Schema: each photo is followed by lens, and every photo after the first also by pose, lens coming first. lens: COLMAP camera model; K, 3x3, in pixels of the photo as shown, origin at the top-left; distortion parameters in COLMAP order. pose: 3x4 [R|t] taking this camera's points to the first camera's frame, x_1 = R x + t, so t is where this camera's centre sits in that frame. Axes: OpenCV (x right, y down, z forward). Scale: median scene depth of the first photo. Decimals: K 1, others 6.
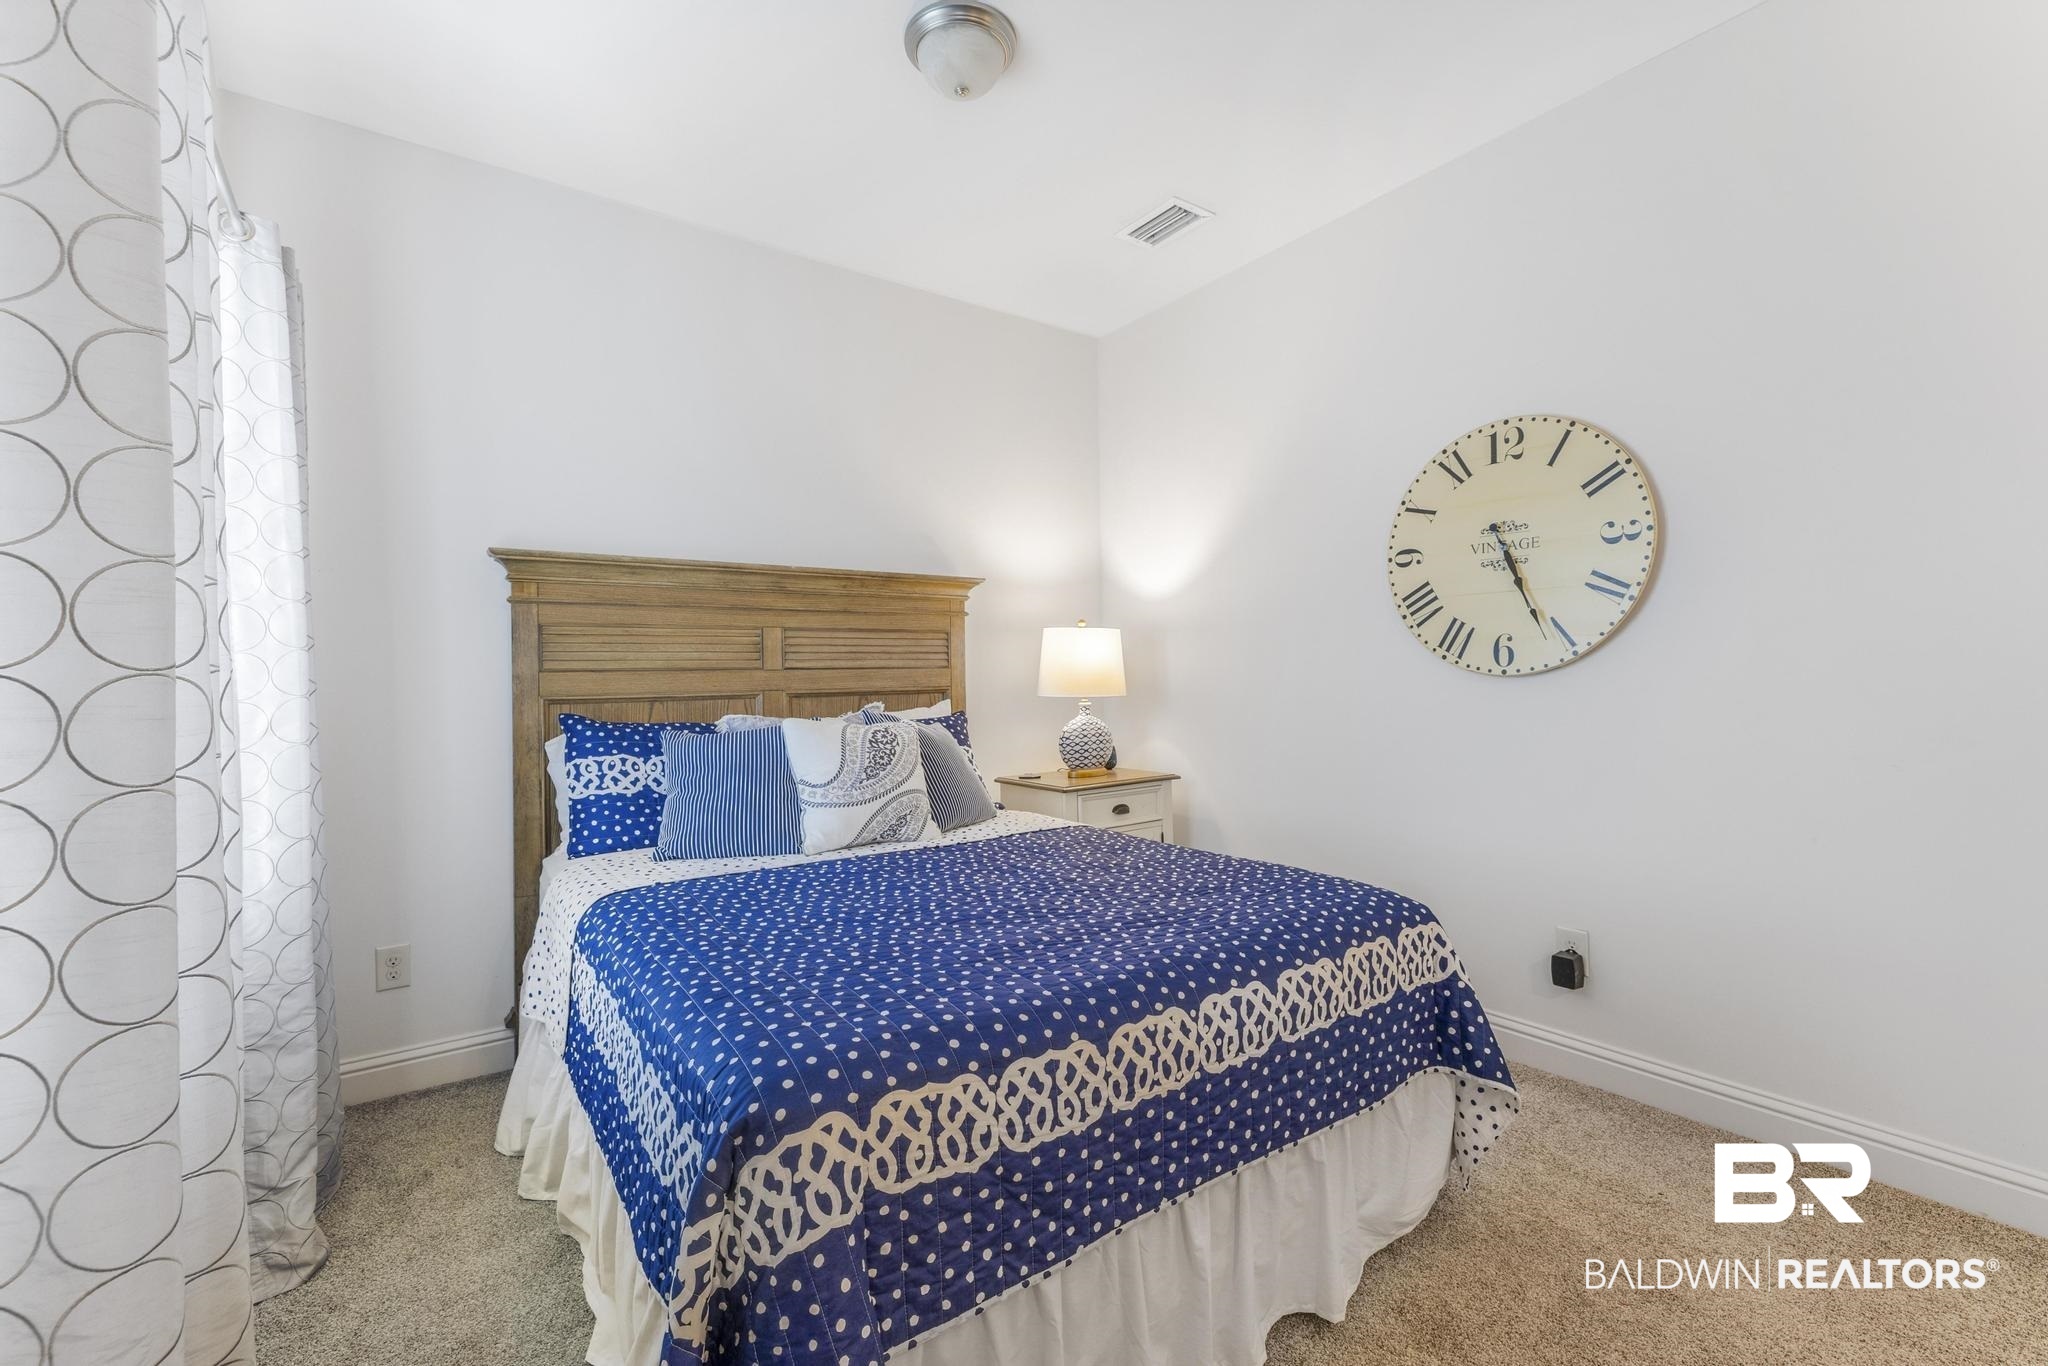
lens RADIAL K [[875.7, 0, 1028.8], [0, 875.7, 679.1], [0, 0, 1]] dist [0.000254, 0.000094]
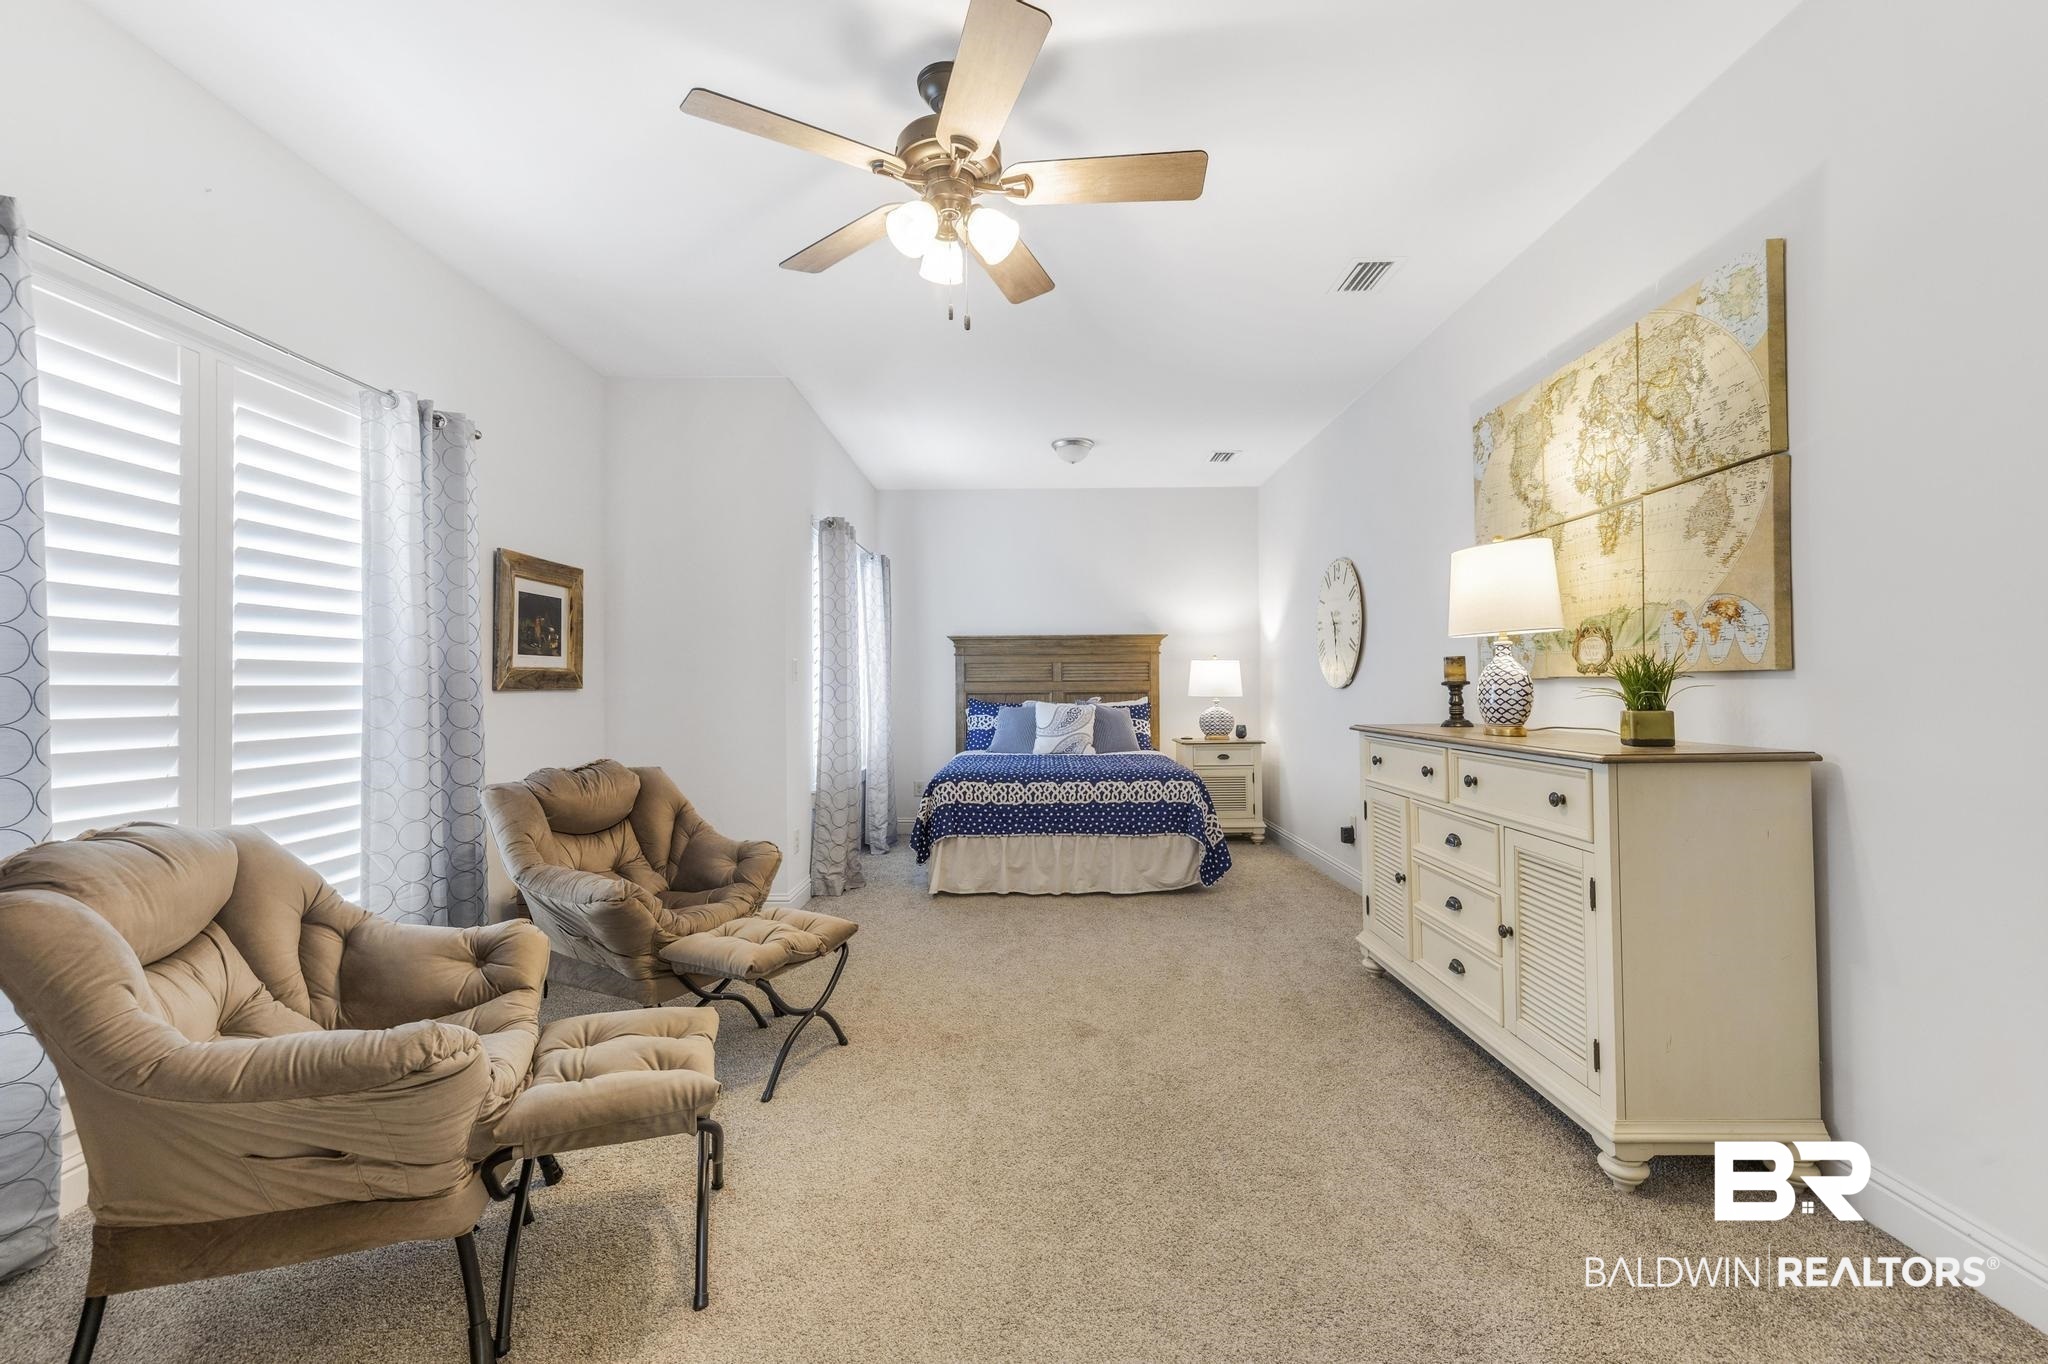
lens RADIAL K [[875.7, 0, 1020.6], [0, 875.7, 679.9], [0, 0, 1]] dist [0.000254, 0.000094]
pose [[0.803502, 0.006034, -0.595271, 1.112745], [-0.007734, 0.999970, -0.000303, -0.015528], [0.595251, 0.004847, 0.803525, -0.979815]]
